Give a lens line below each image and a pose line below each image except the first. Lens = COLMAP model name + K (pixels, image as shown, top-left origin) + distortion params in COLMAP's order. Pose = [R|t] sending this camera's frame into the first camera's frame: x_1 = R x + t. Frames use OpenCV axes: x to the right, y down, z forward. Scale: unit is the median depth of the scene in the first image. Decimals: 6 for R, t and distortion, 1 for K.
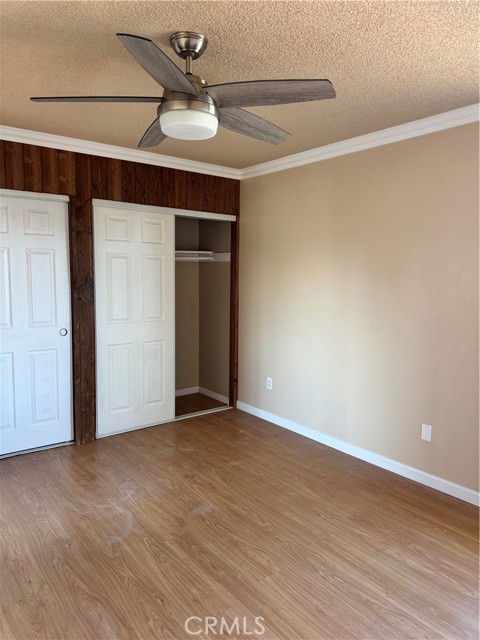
lens RADIAL K [[448.1, 0, 241.1], [0, 448.1, 316.0], [0, 0, 1]] dist [0.047004, -0.069521]
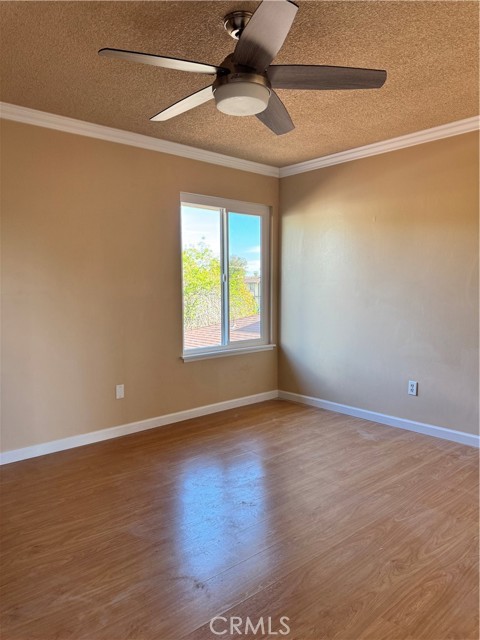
lens RADIAL K [[448.1, 0, 239.6], [0, 448.1, 320.5], [0, 0, 1]] dist [0.047004, -0.069521]
pose [[-0.053816, -0.083068, 0.995090, -0.803381], [0.105748, 0.990456, 0.088400, -0.000184], [-0.992936, 0.109986, -0.044518, 0.743204]]
